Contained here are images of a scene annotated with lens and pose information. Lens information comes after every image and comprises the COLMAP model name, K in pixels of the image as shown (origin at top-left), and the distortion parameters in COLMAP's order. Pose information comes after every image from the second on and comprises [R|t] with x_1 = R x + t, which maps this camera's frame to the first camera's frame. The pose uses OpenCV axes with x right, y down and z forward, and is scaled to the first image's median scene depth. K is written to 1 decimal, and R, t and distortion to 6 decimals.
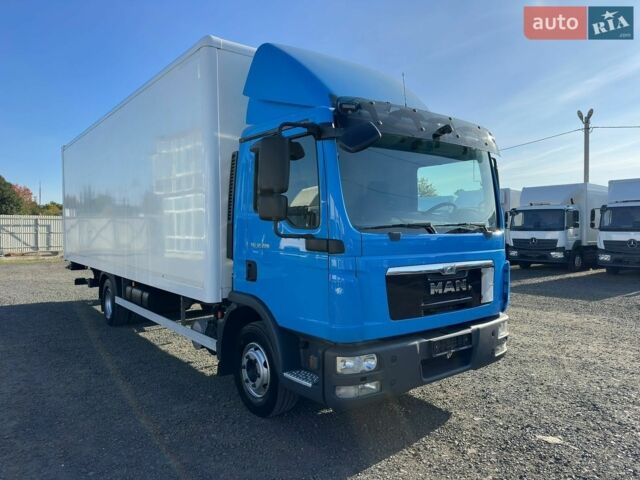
lens RADIAL K [[456.7, 0, 320.0], [0, 456.7, 240.0], [0, 0, 1]] dist [-0.000494, -0.004101]
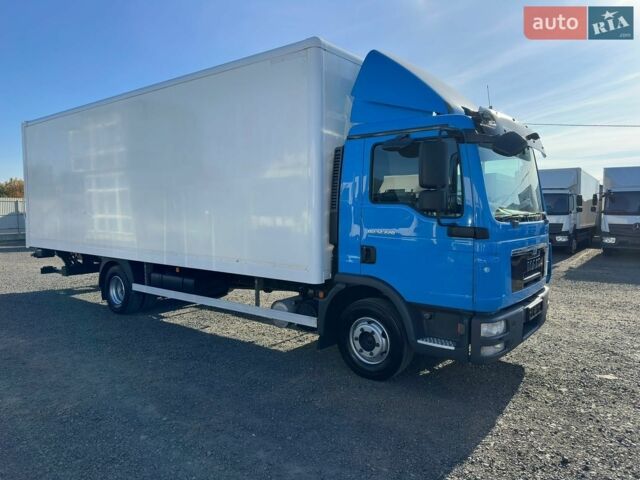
lens RADIAL K [[457.9, 0, 320.0], [0, 457.9, 240.0], [0, 0, 1]] dist [0.058755, -0.085175]
pose [[0.974400, -0.016634, 0.224203, -0.513203], [0.006149, 0.998858, 0.047383, -0.023607], [-0.224735, -0.044791, 0.973390, -0.082955]]
